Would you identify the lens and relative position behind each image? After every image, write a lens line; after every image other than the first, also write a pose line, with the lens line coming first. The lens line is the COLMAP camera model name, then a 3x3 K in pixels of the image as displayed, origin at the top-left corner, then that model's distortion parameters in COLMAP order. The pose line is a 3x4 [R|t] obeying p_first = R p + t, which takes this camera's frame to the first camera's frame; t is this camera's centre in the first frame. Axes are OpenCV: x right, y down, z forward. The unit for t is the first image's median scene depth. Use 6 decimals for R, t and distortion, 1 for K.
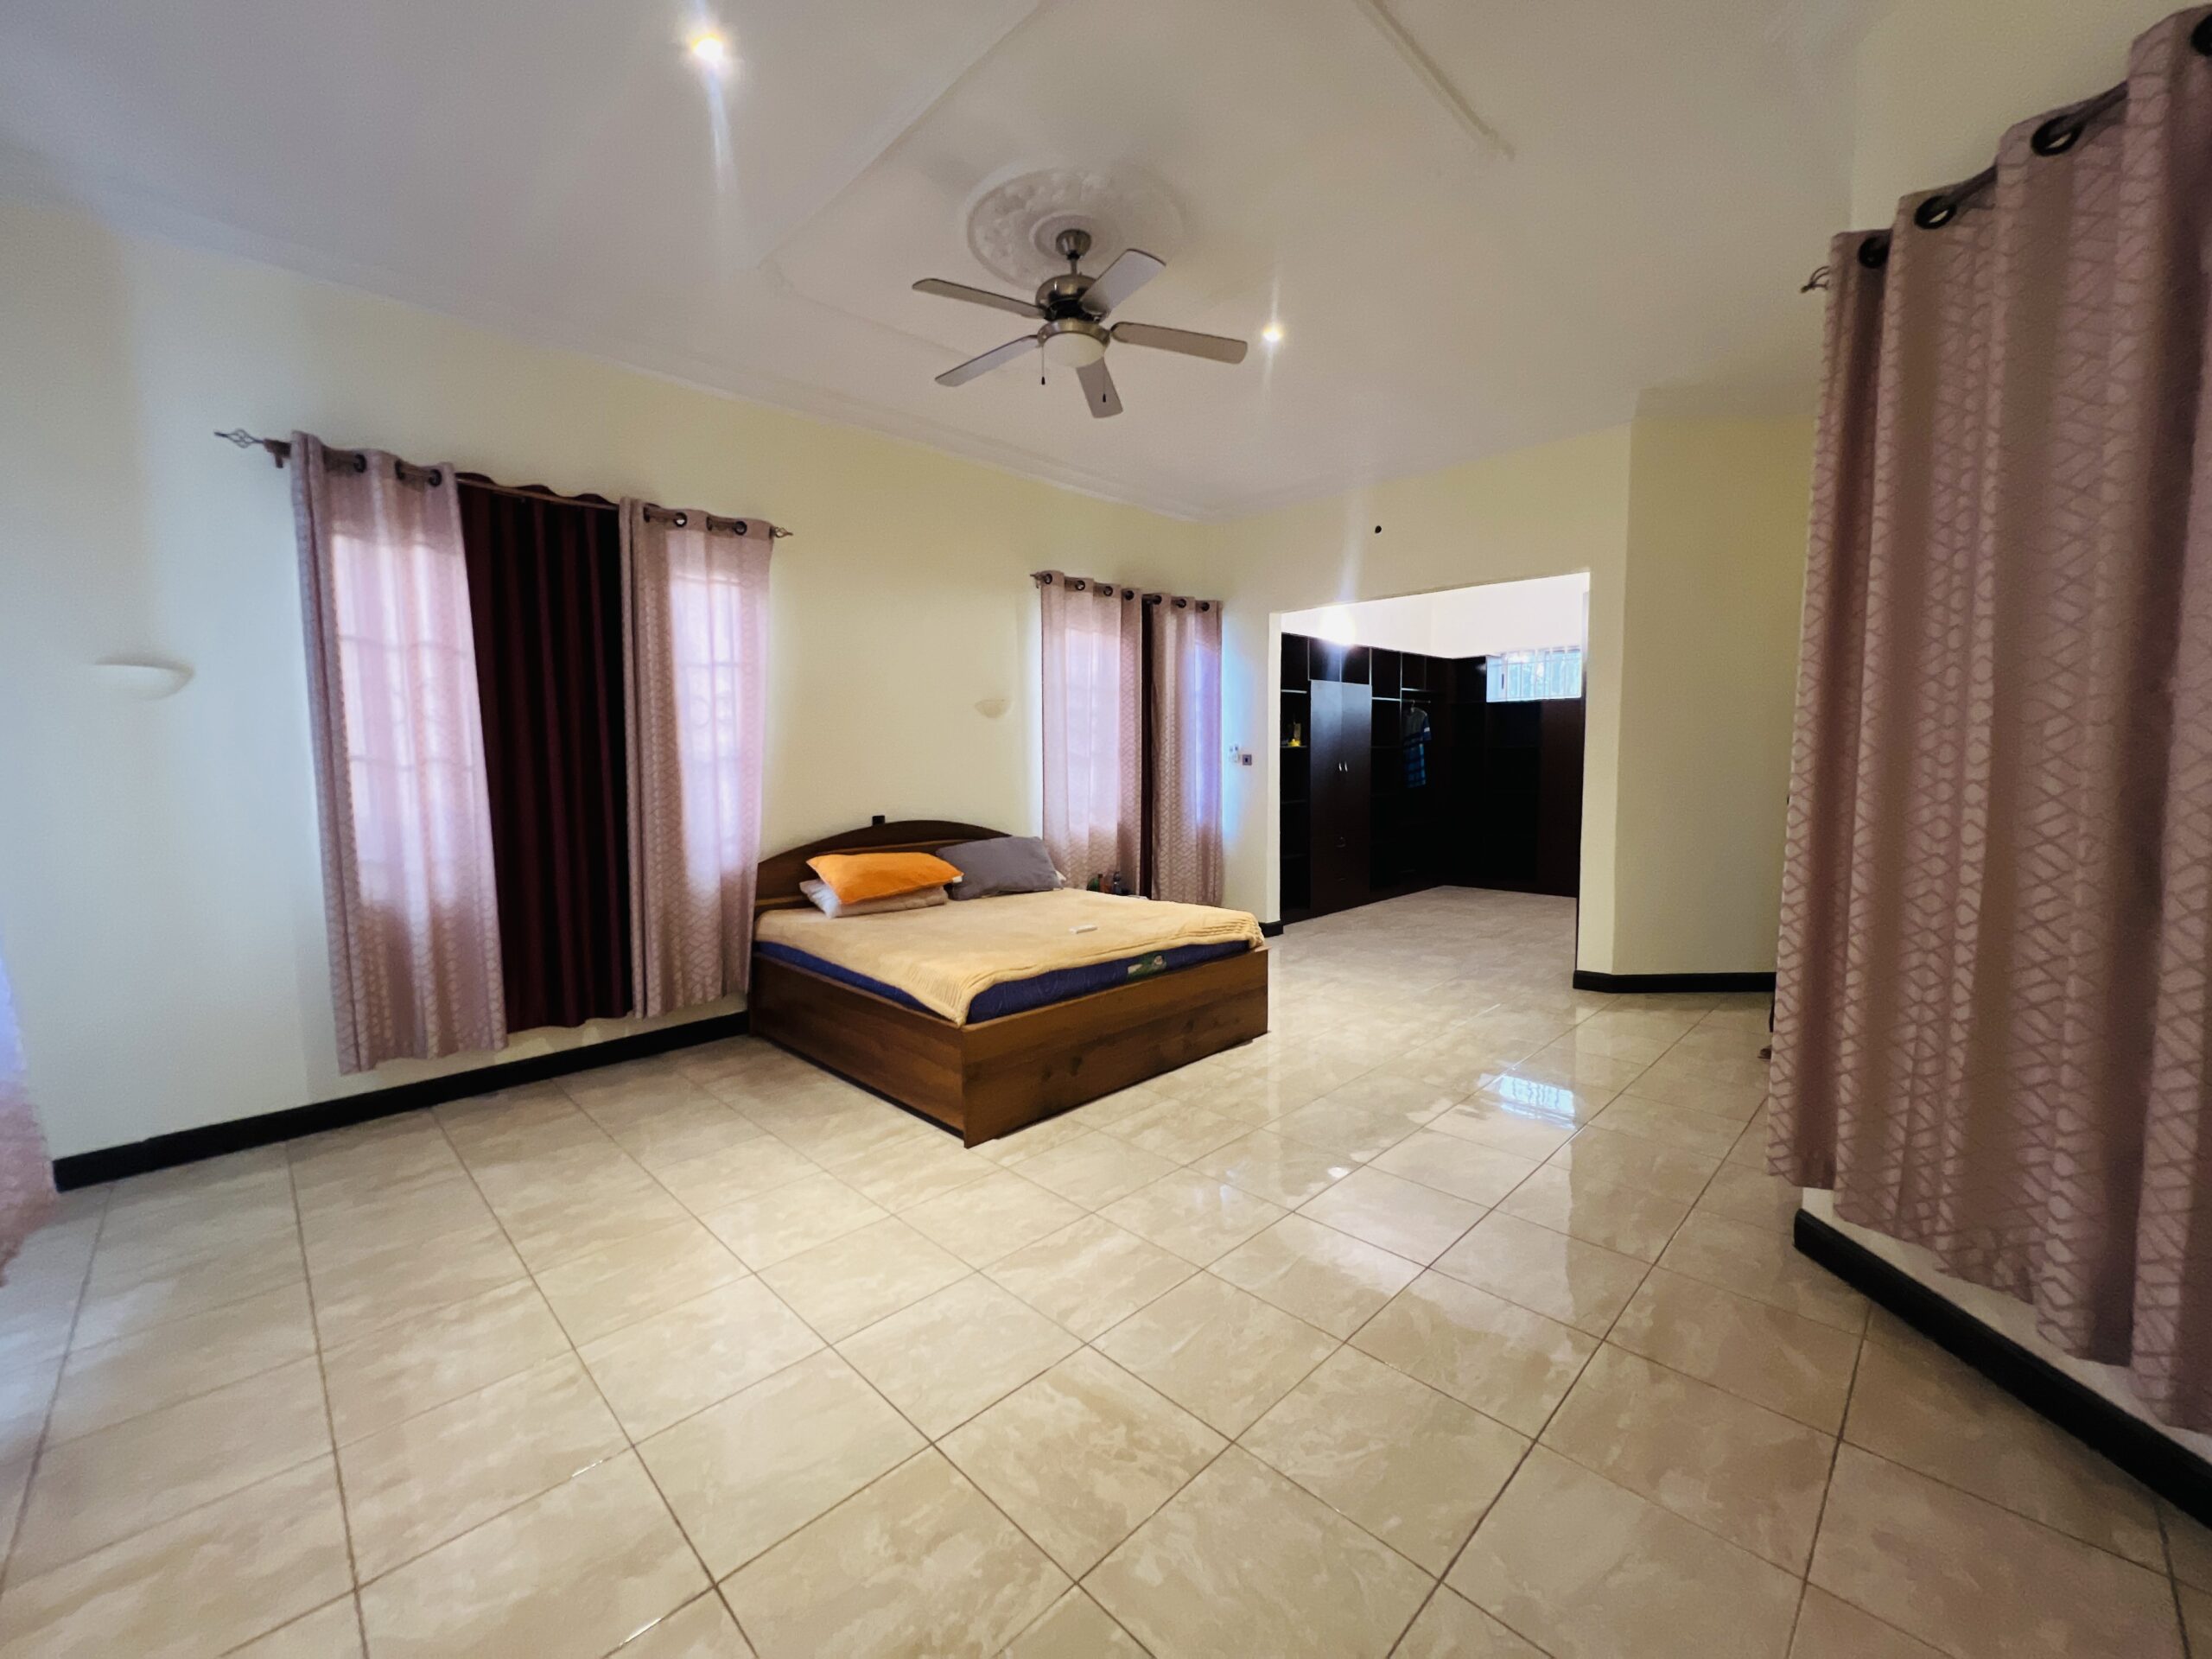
lens RADIAL K [[884.0, 0, 1106.1], [0, 884.0, 819.1], [0, 0, 1]] dist [-0.001375, -0.000044]
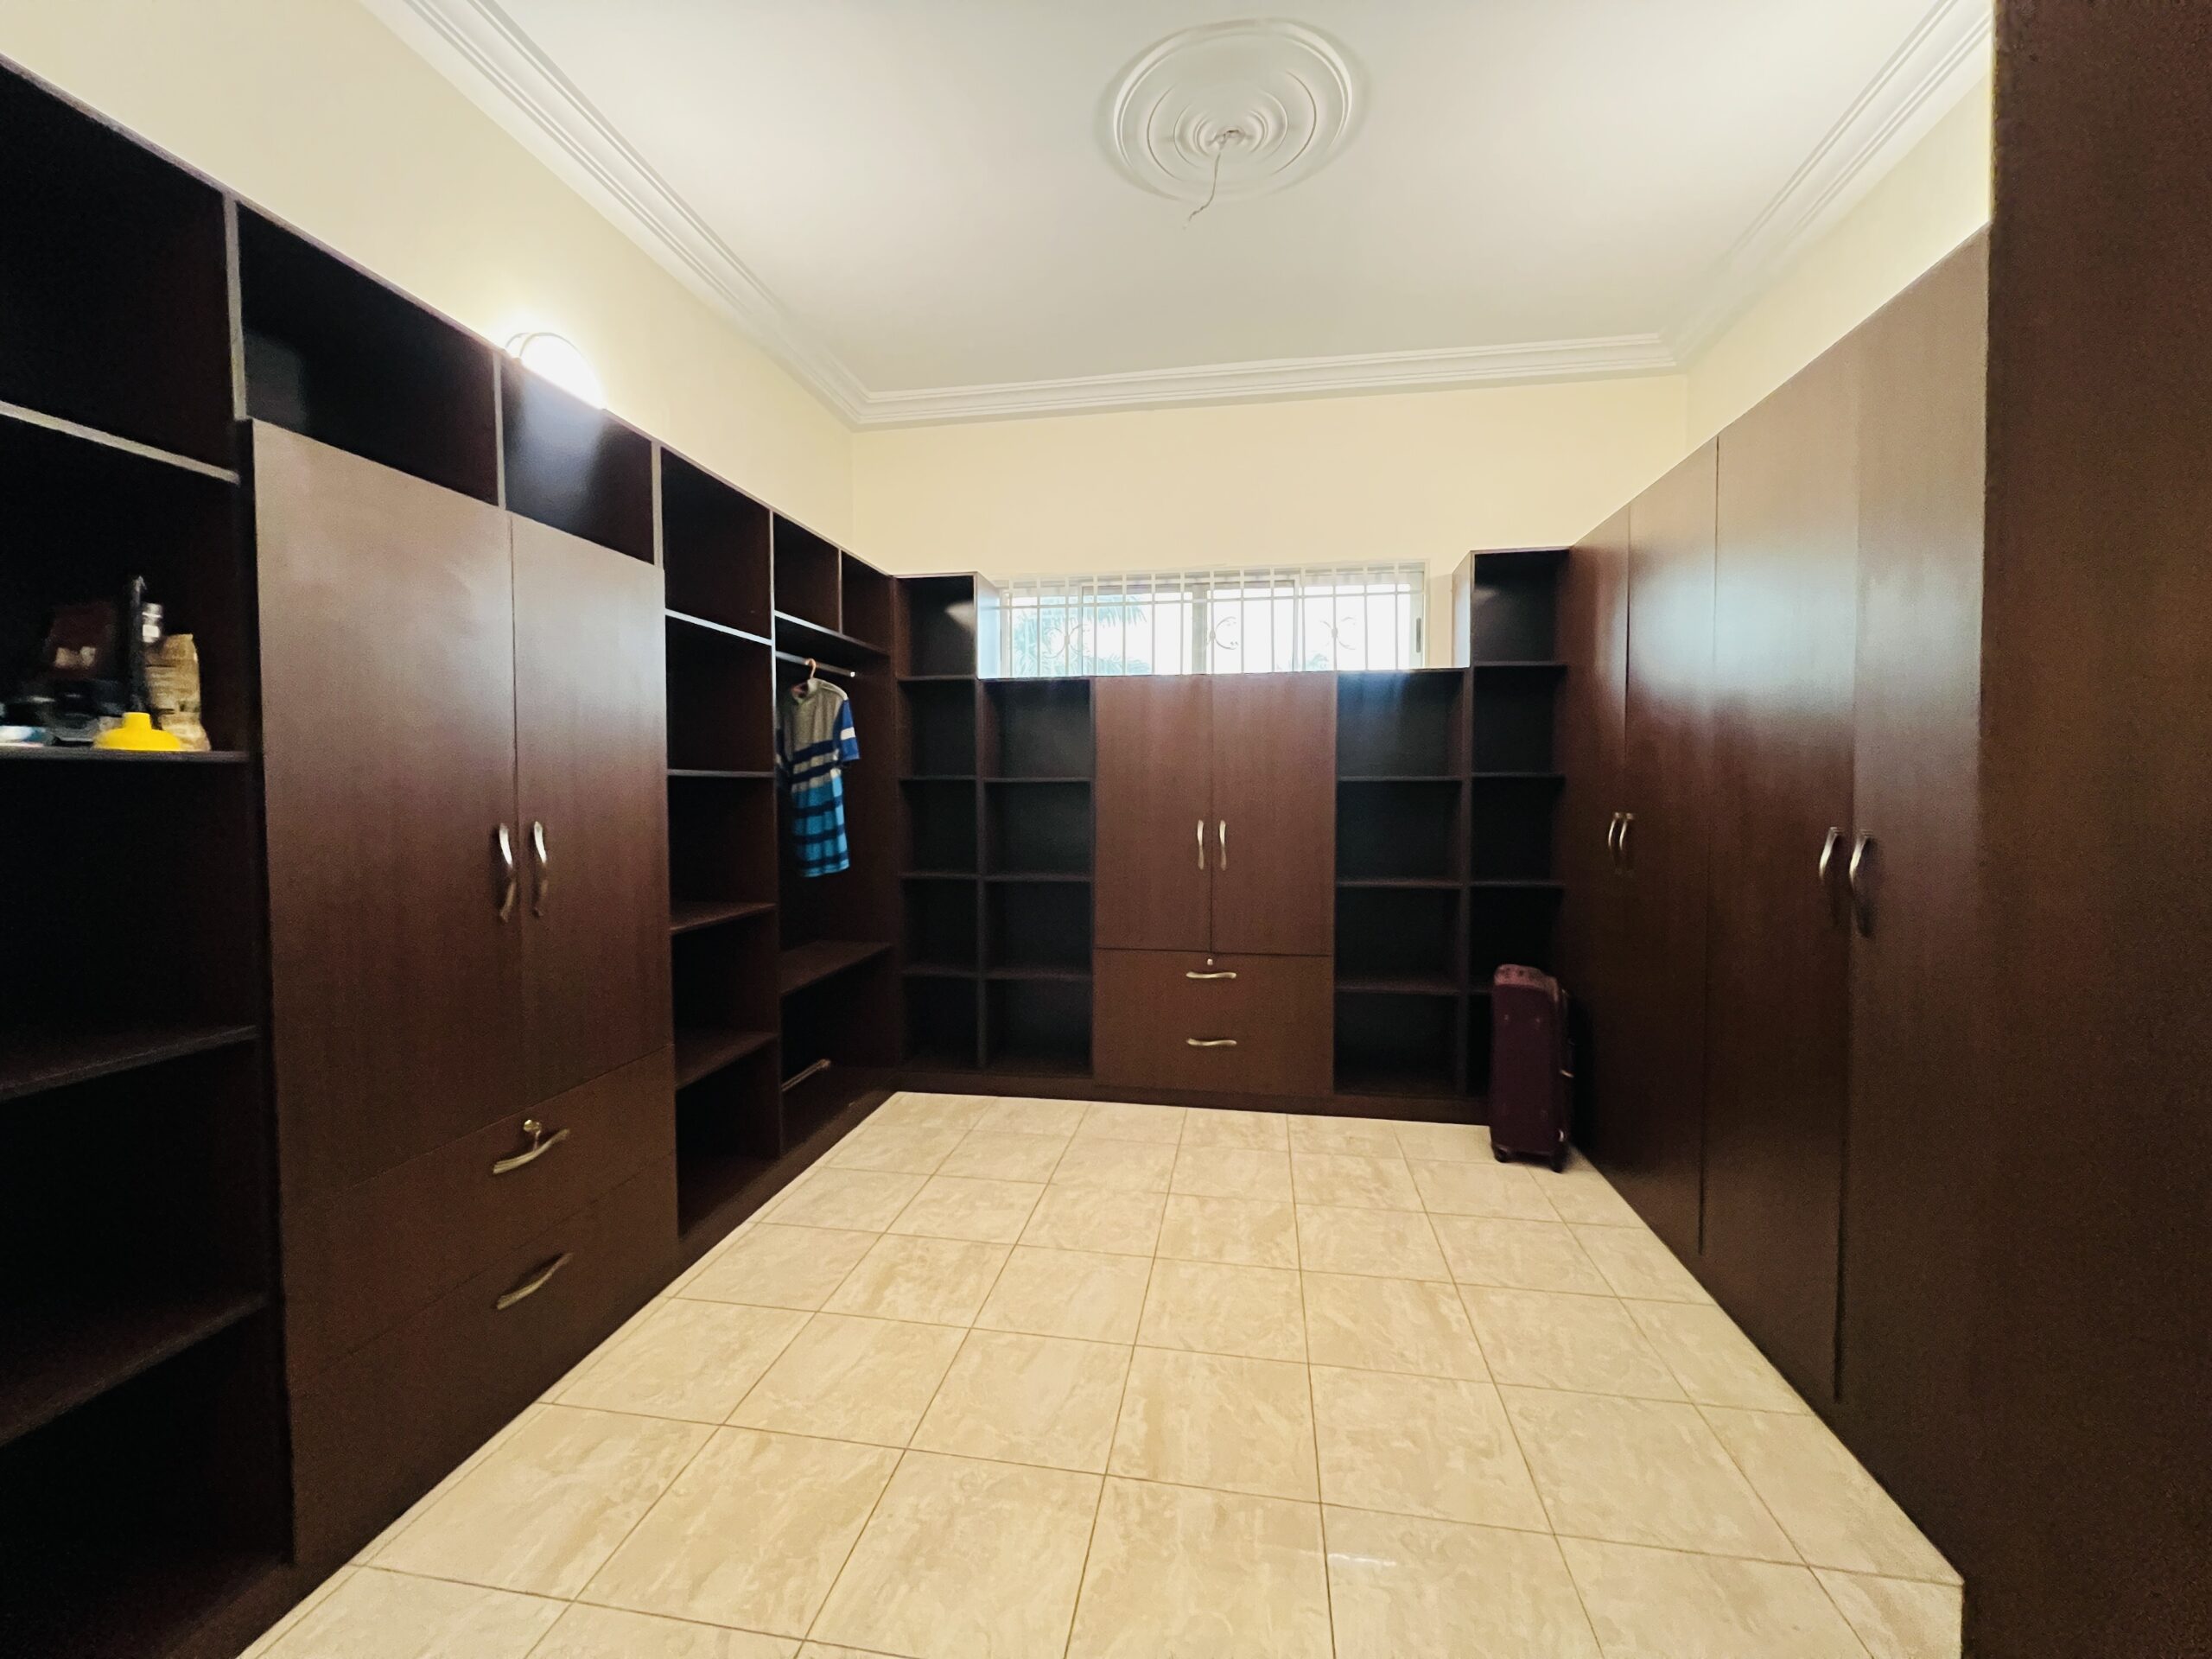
lens RADIAL K [[884.0, 0, 1106.1], [0, 884.0, 819.1], [0, 0, 1]] dist [-0.001375, -0.000044]
pose [[0.813222, -0.011790, 0.581833, 0.500667], [0.038010, 0.998736, -0.032889, -0.100198], [-0.580710, 0.048861, 0.812643, 1.355499]]
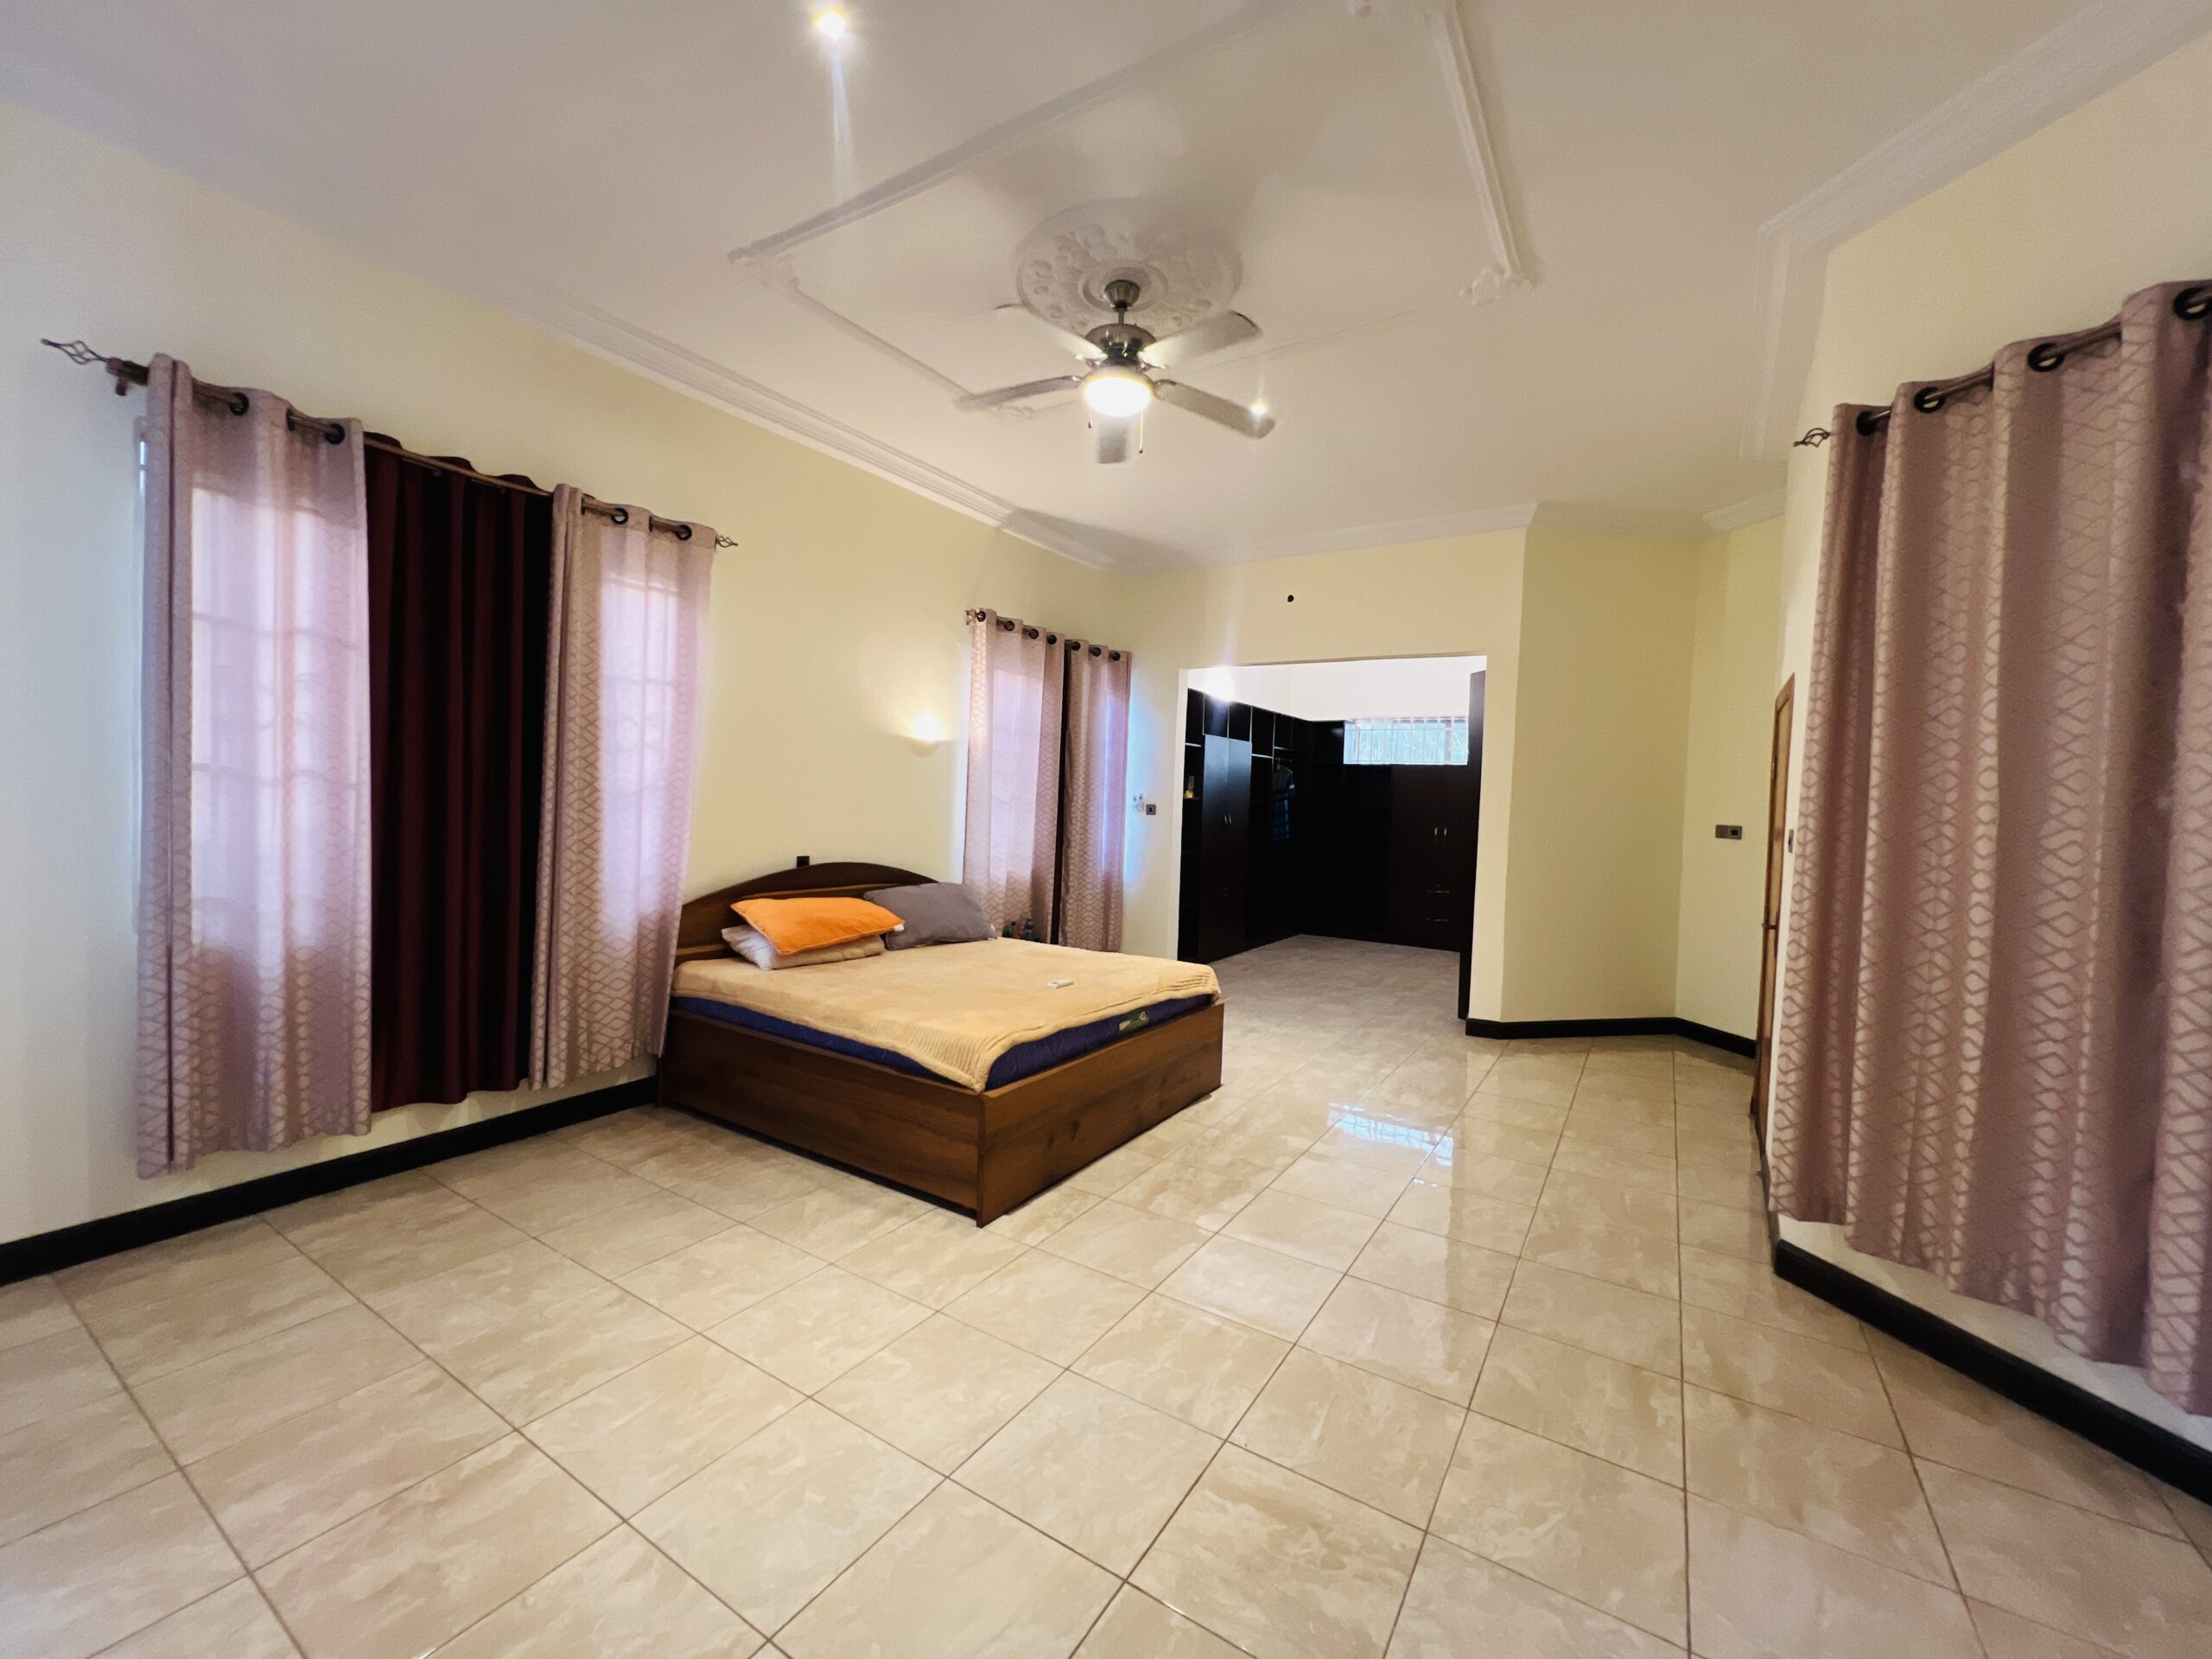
lens RADIAL K [[884.0, 0, 1106.1], [0, 884.0, 819.1], [0, 0, 1]] dist [-0.001375, -0.000044]
pose [[0.974010, 0.040225, 0.222905, -0.198393], [-0.029905, 0.998327, -0.049480, -0.007838], [-0.224522, 0.041528, 0.973584, 0.045469]]
